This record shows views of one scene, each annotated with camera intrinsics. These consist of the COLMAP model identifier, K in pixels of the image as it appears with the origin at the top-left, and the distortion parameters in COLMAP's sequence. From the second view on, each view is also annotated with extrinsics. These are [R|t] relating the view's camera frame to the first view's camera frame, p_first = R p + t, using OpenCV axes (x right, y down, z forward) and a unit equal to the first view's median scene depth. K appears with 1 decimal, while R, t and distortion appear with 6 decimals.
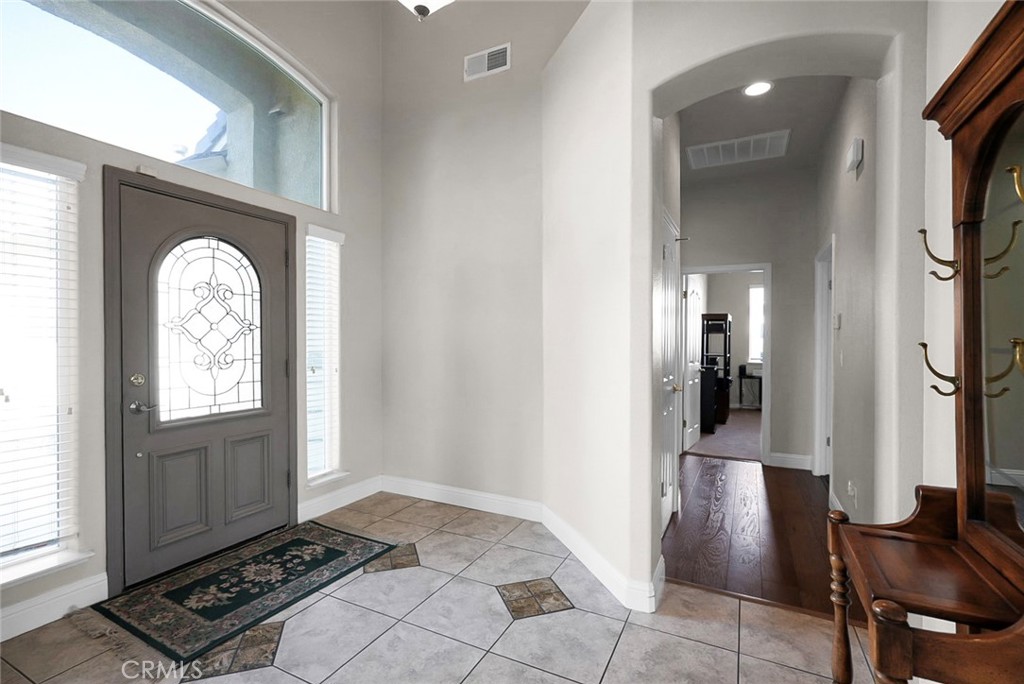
lens RADIAL K [[458.0, 0, 512.4], [0, 458.0, 345.2], [0, 0, 1]] dist [-0.004287, 0.000237]
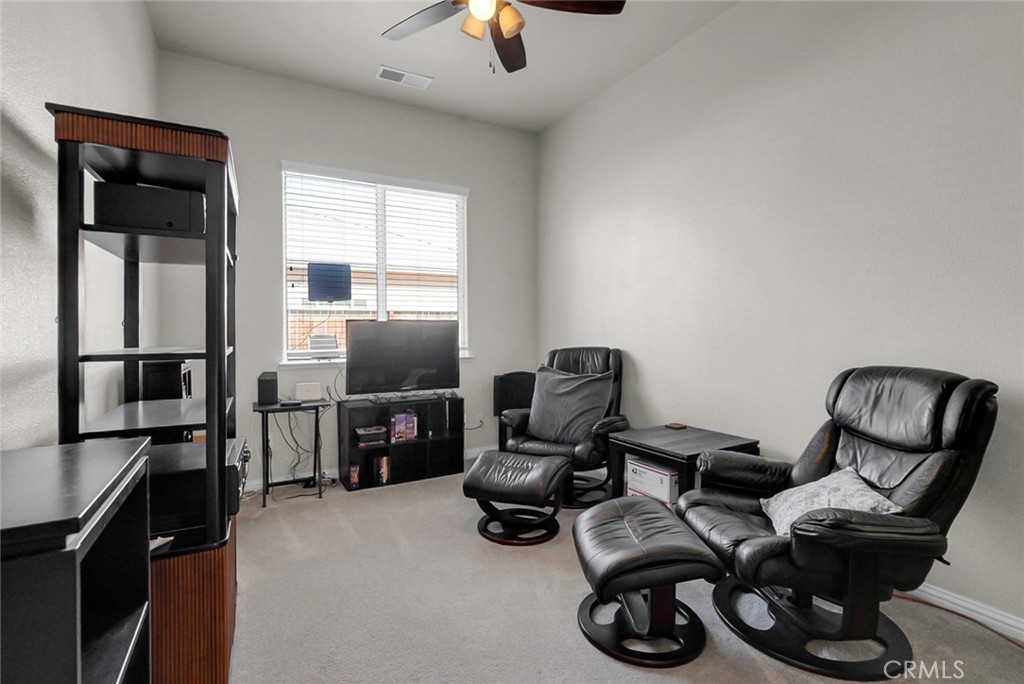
lens RADIAL K [[465.5, 0, 510.2], [0, 465.5, 336.2], [0, 0, 1]] dist [-0.010101, 0.002909]
pose [[0.550315, -0.009868, 0.834899, 0.368484], [0.005275, 0.999951, 0.008342, 0.012332], [-0.834940, -0.000187, 0.550340, 0.779020]]
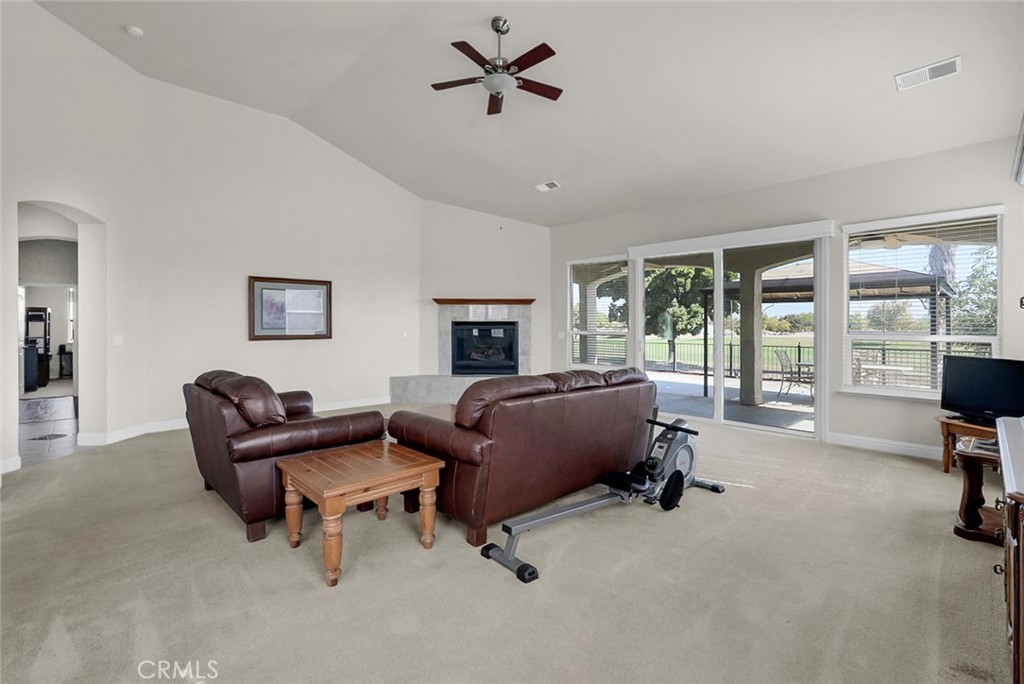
lens RADIAL K [[465.5, 0, 490.3], [0, 465.5, 331.1], [0, 0, 1]] dist [-0.010101, 0.002909]
pose [[0.363691, -0.008362, 0.931482, -0.336677], [-0.003081, 0.999943, 0.010179, -0.014533], [-0.931514, -0.006572, 0.363645, -0.738795]]
